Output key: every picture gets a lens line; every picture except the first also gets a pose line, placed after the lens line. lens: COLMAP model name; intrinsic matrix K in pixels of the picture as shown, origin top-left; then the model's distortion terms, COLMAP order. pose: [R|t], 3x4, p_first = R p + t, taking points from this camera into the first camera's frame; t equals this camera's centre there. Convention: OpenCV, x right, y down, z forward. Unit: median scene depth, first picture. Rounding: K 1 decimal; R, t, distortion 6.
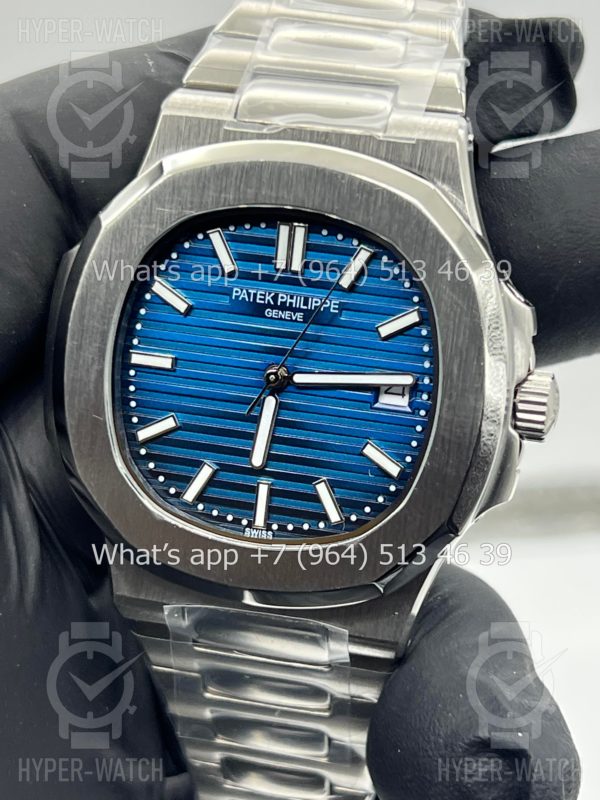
lens RADIAL K [[1823.2, 0, 300.0], [0, 1823.2, 400.0], [0, 0, 1]] dist [0.290238, -0.004780]
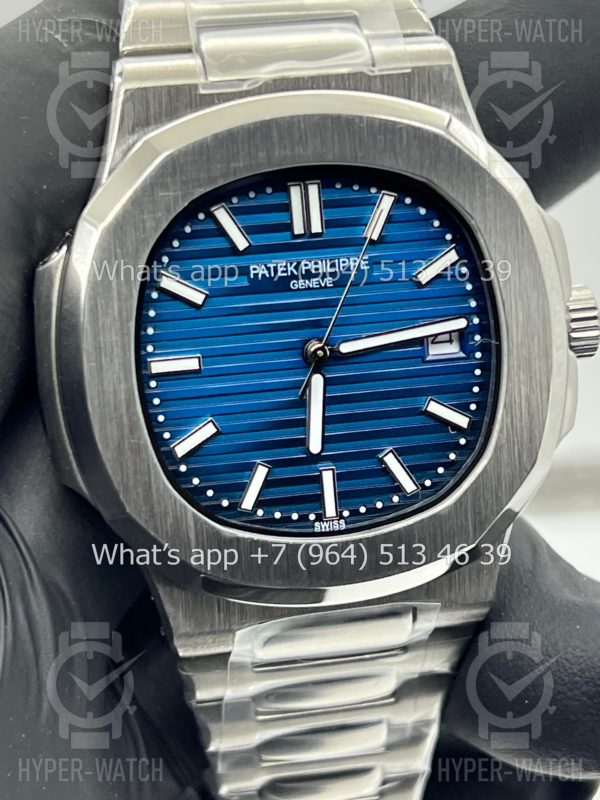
lens RADIAL K [[1823.2, 0, 300.0], [0, 1823.2, 400.0], [0, 0, 1]] dist [0.290238, -0.004780]
pose [[0.906176, -0.222627, 0.359558, -0.352240], [0.216421, 0.974576, 0.057992, -0.043980], [-0.363328, 0.025265, 0.931319, 0.158022]]
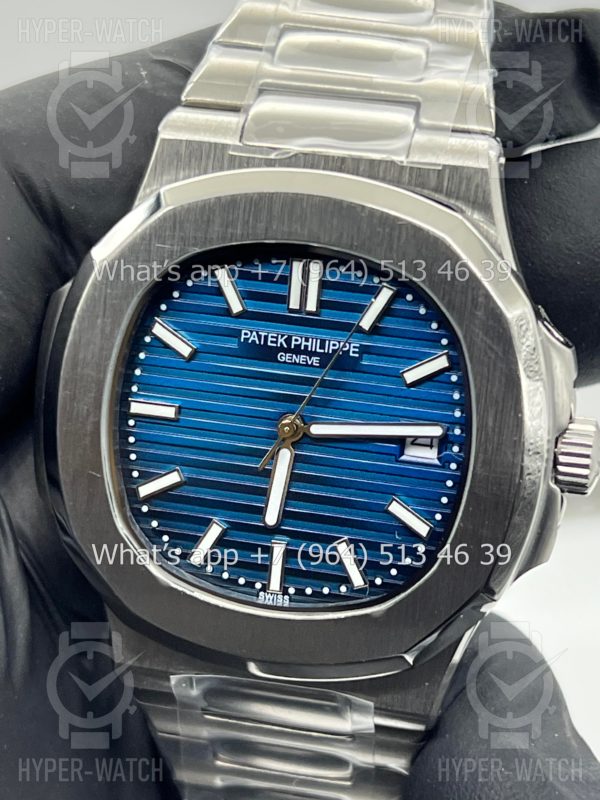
lens RADIAL K [[1823.2, 0, 300.0], [0, 1823.2, 400.0], [0, 0, 1]] dist [0.290238, -0.004780]
pose [[0.999785, -0.016052, 0.013124, -0.020180], [0.015484, 0.998987, 0.042261, -0.064521], [-0.013789, -0.042049, 0.999020, 0.092772]]
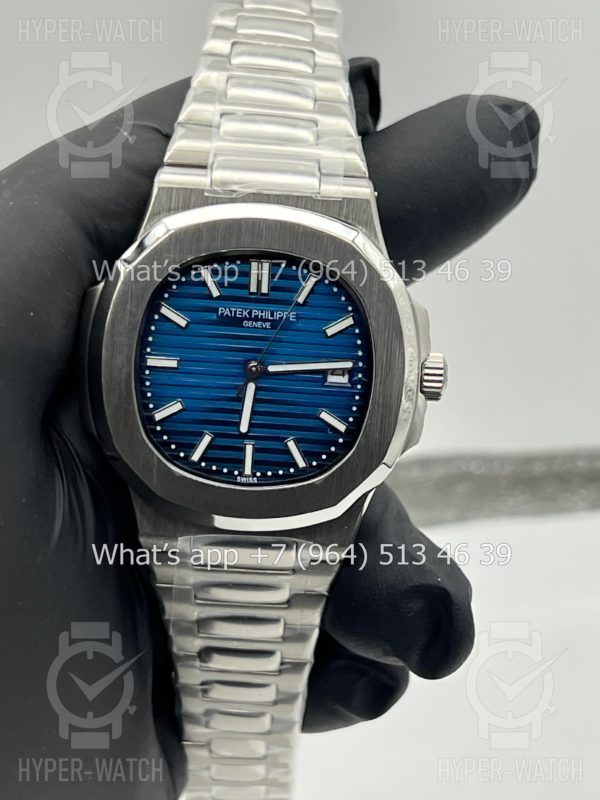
lens RADIAL K [[1823.2, 0, 300.0], [0, 1823.2, 400.0], [0, 0, 1]] dist [0.290238, -0.004780]
pose [[0.972173, -0.070419, 0.223430, -0.296410], [0.066350, 0.997466, 0.025675, -0.022310], [-0.224672, -0.010136, 0.974382, -0.388500]]
